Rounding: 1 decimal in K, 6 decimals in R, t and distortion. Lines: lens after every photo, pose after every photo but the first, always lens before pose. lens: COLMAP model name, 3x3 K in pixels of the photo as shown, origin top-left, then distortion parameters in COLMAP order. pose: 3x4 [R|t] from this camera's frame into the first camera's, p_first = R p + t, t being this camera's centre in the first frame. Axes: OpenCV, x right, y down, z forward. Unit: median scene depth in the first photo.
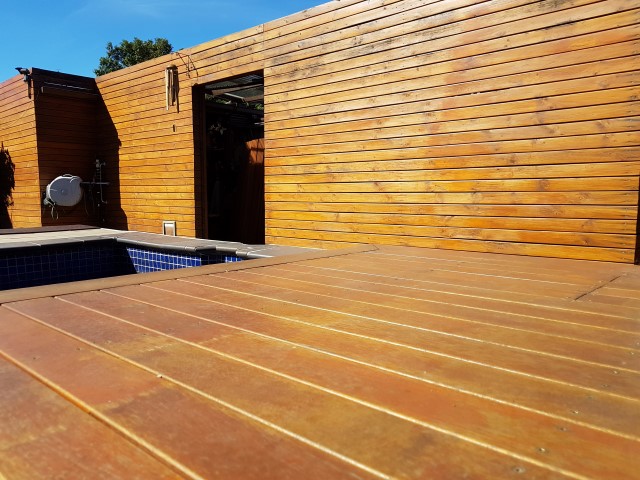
lens RADIAL K [[515.2, 0, 319.8], [0, 515.2, 241.9], [0, 0, 1]] dist [-0.004332, 0.008160]
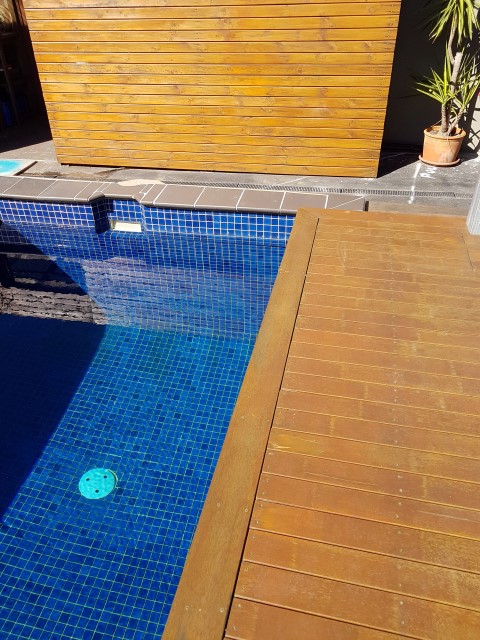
lens RADIAL K [[515.2, 0, 237.9], [0, 515.2, 319.2], [0, 0, 1]] dist [-0.004332, 0.008160]
pose [[0.869959, -0.299135, 0.392033, -0.354422], [0.068744, 0.860803, 0.504275, -0.230058], [-0.488309, -0.411748, 0.769427, -0.115031]]
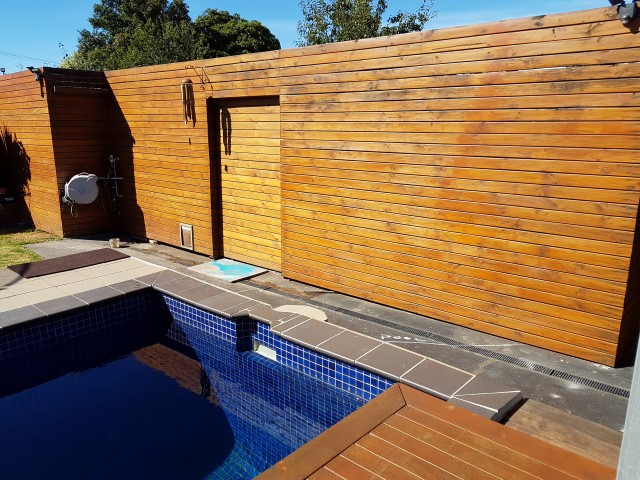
lens RADIAL K [[515.2, 0, 318.3], [0, 515.2, 239.3], [0, 0, 1]] dist [-0.004332, 0.008160]
pose [[0.999974, 0.004144, 0.005916, -0.043036], [-0.004889, 0.991220, 0.132136, -0.221374], [-0.005317, -0.132161, 0.991214, -0.066910]]
